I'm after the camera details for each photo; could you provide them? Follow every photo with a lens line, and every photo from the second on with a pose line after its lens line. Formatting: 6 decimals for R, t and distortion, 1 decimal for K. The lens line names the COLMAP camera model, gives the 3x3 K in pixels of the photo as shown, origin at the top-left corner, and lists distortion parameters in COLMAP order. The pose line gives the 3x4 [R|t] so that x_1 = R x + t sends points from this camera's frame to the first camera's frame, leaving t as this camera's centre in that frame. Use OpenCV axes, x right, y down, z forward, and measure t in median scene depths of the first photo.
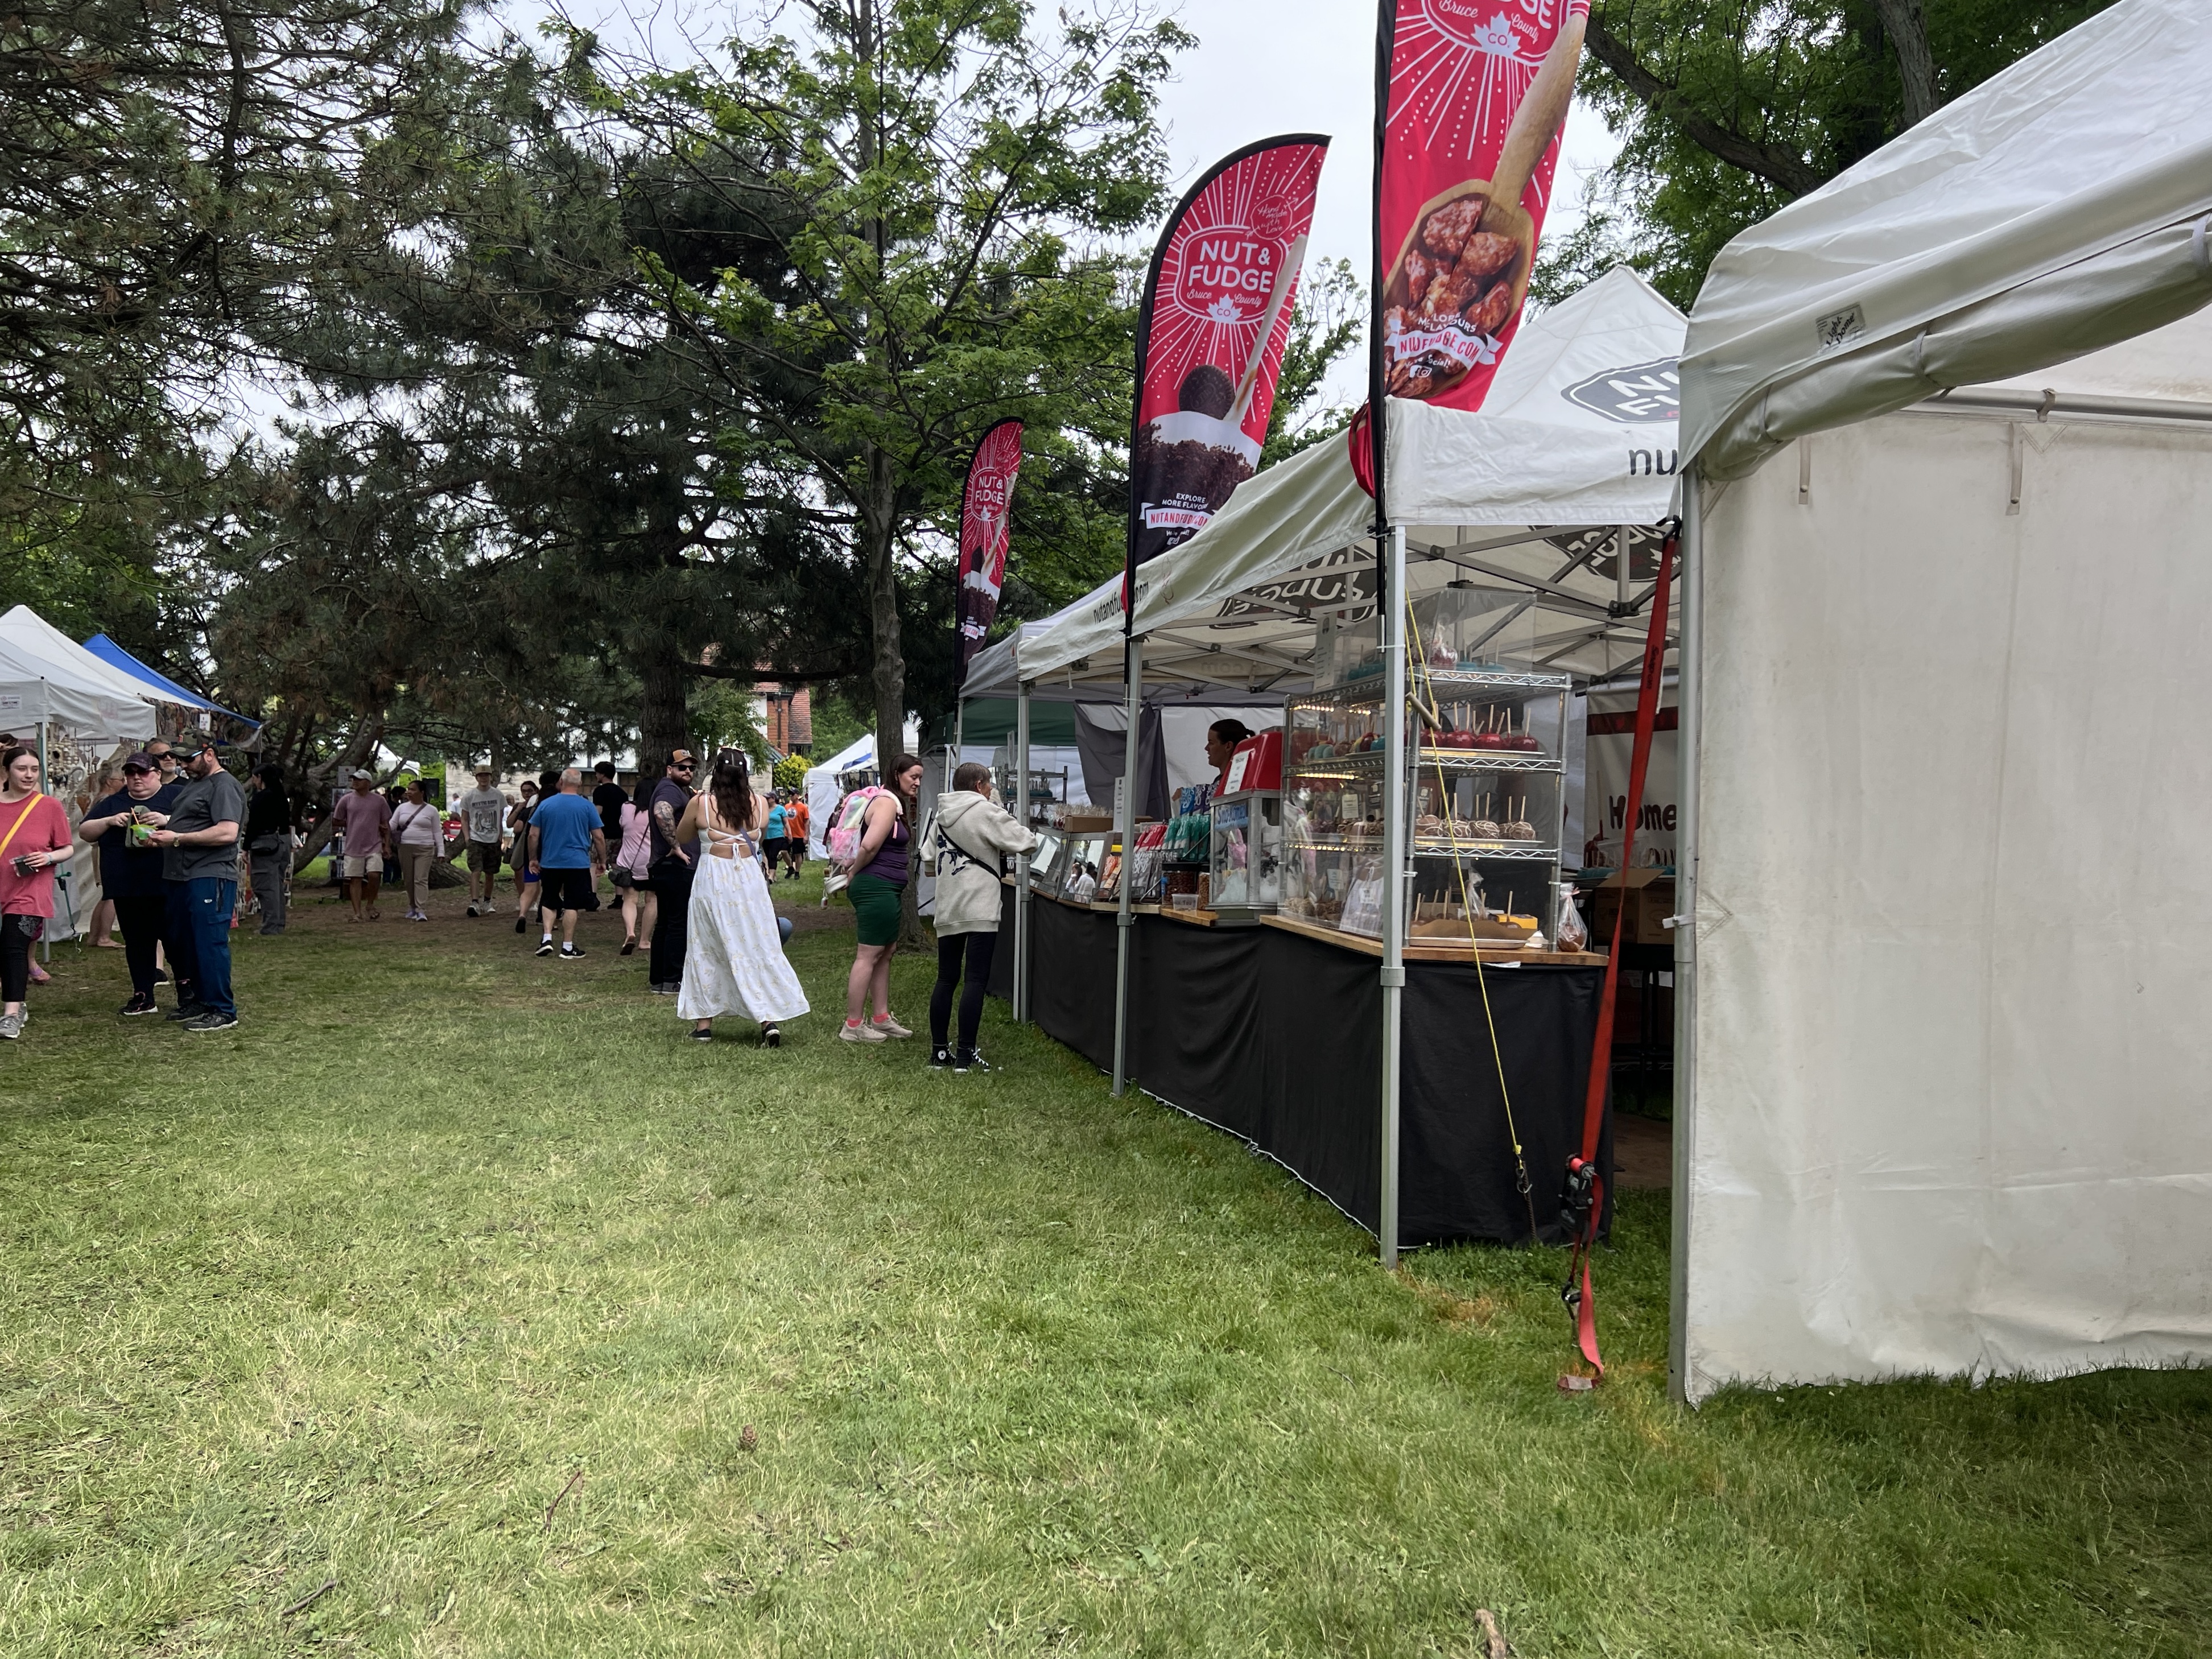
lens RADIAL K [[1664.2, 0, 1106.0], [0, 1664.2, 828.3], [0, 0, 1]] dist [-0.006072, -0.001279]
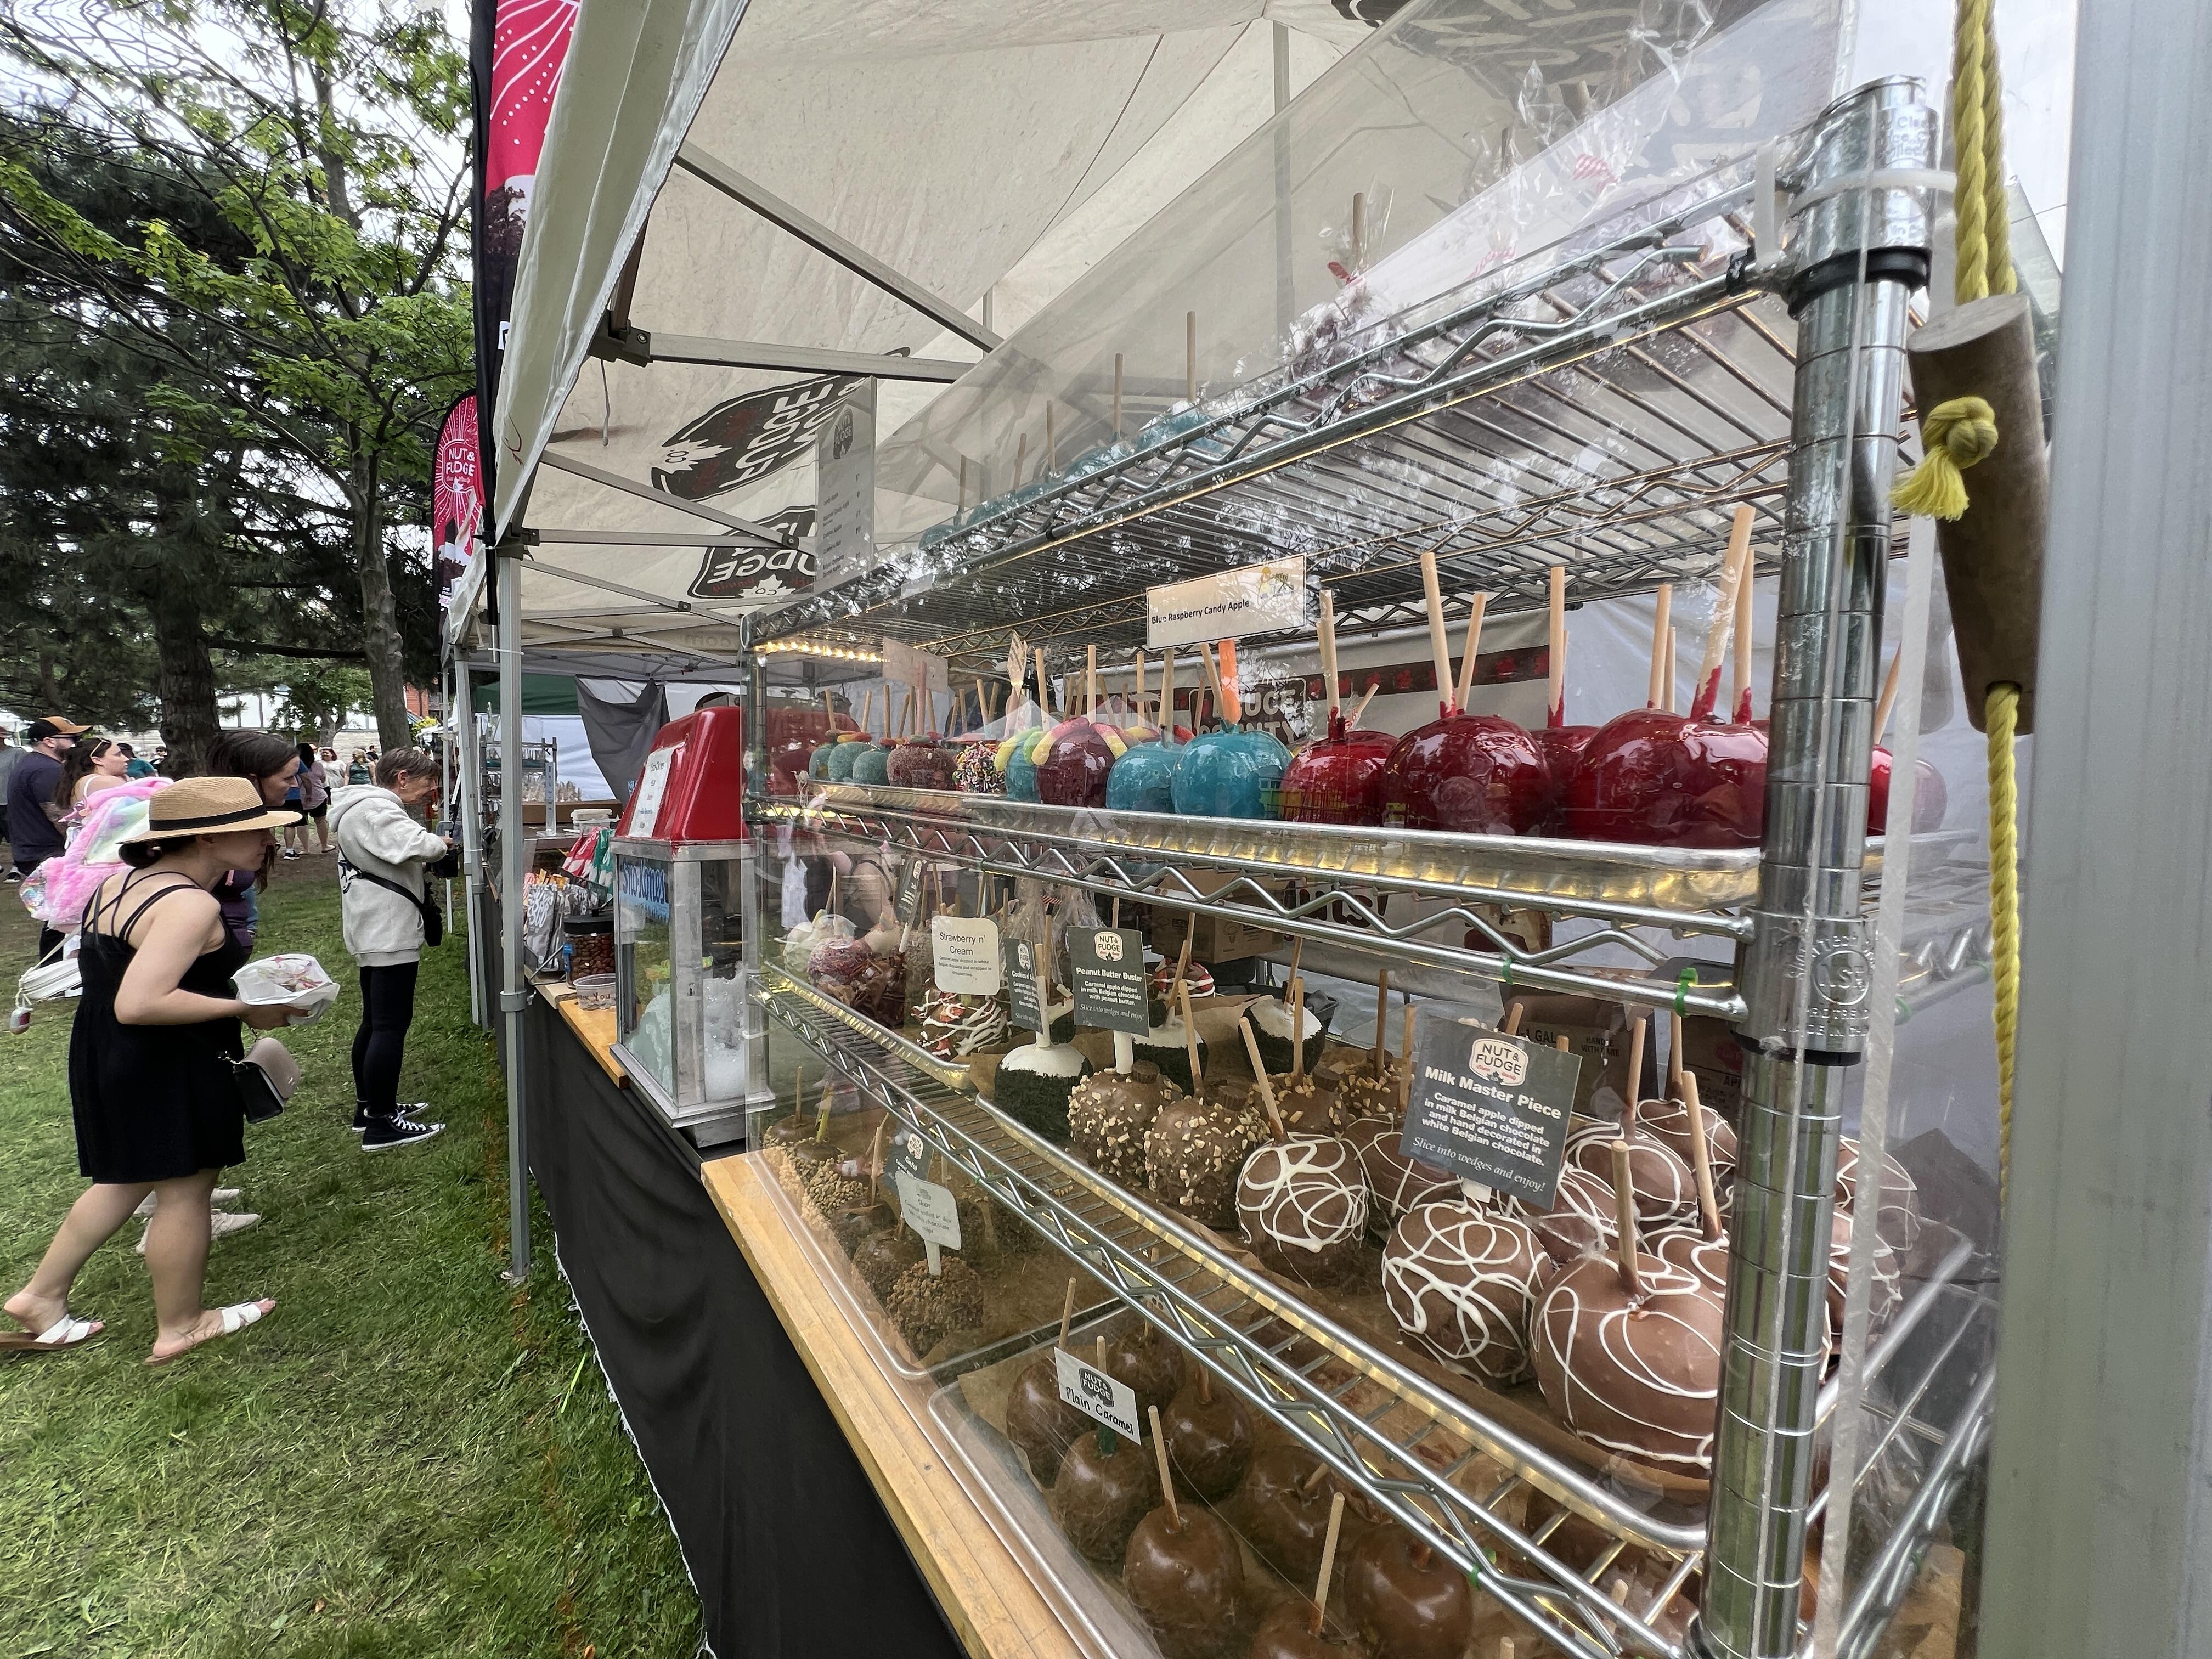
lens RADIAL K [[888.4, 0, 1107.4], [0, 888.4, 830.6], [0, 0, 1]] dist [-0.000598, -0.000167]
pose [[0.899890, -0.046961, 0.433582, 0.039823], [0.012034, 0.996481, 0.082953, -0.019881], [-0.435952, -0.069431, 0.897288, 0.329667]]
